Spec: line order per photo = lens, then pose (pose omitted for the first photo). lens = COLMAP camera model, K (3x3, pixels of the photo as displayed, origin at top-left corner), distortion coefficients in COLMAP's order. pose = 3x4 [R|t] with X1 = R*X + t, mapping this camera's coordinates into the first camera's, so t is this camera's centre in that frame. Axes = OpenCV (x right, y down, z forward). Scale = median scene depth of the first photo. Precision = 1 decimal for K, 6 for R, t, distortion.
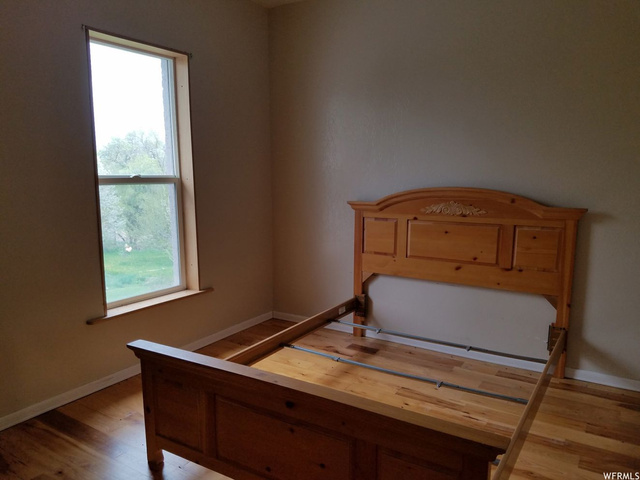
lens RADIAL K [[471.5, 0, 320.0], [0, 471.5, 240.0], [0, 0, 1]] dist [-0.000560, -0.002467]
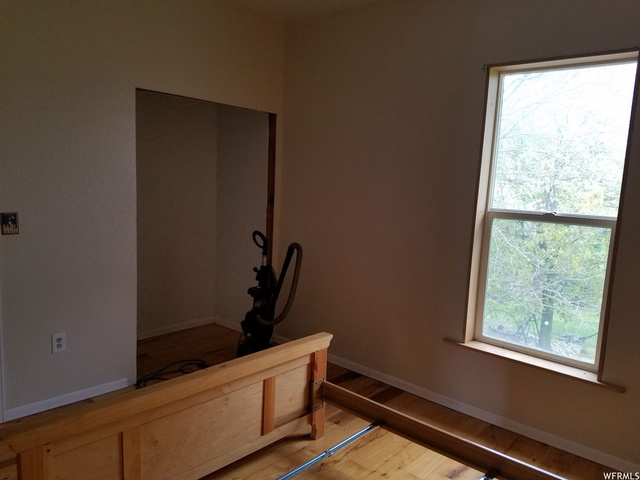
lens RADIAL K [[471.5, 0, 320.0], [0, 471.5, 240.0], [0, 0, 1]] dist [-0.000560, -0.002467]
pose [[-0.160021, 0.116662, -0.980196, 0.571589], [-0.185889, 0.971664, 0.145994, -0.147662], [0.969453, 0.205569, -0.133800, 0.782615]]
